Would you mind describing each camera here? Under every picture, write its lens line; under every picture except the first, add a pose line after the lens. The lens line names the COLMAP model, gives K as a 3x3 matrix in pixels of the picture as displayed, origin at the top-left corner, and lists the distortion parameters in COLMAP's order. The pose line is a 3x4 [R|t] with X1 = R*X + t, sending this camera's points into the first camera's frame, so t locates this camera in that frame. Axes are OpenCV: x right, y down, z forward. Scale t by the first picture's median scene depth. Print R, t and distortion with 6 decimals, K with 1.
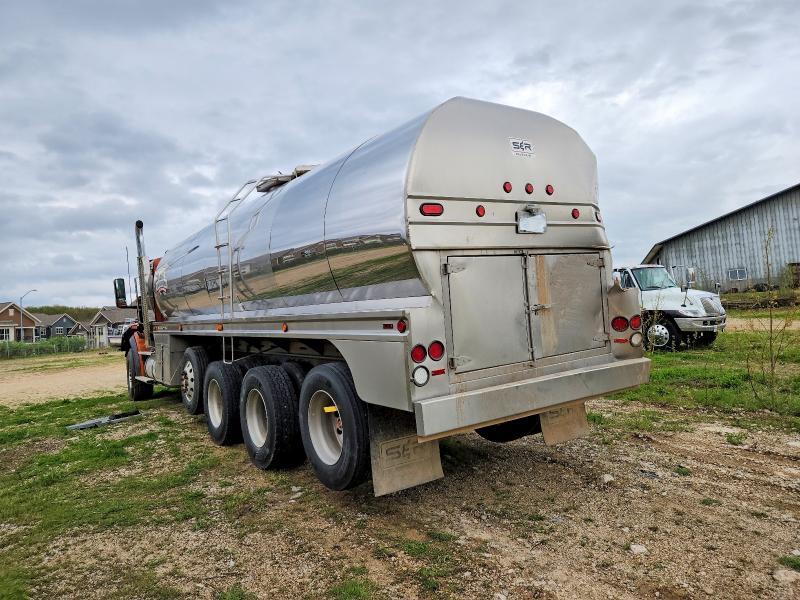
lens RADIAL K [[538.3, 0, 397.9], [0, 538.3, 296.7], [0, 0, 1]] dist [-0.006158, -0.001015]
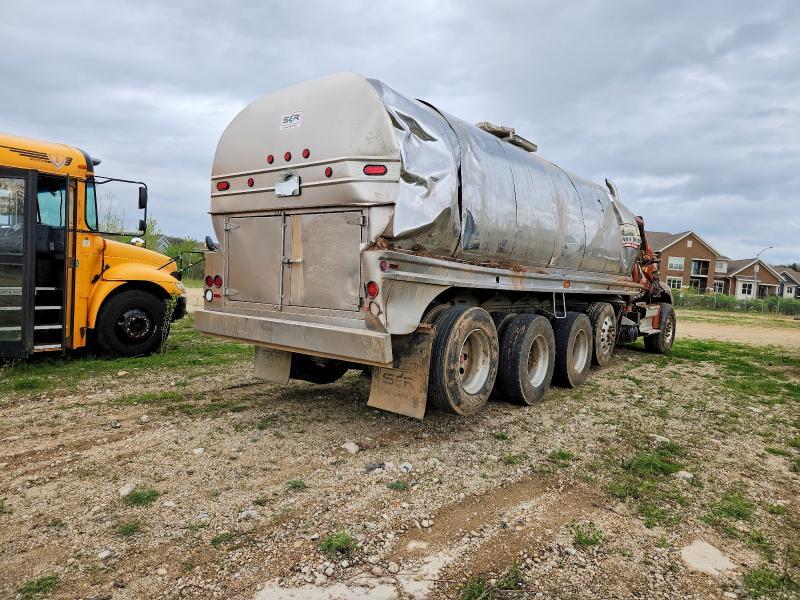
lens RADIAL K [[538.3, 0, 398.3], [0, 538.3, 300.7], [0, 0, 1]] dist [-0.006158, -0.001015]
pose [[0.329429, 0.133043, -0.934760, 1.431691], [-0.051478, 0.991081, 0.122918, -0.049816], [0.942776, 0.007627, 0.333340, 0.841622]]
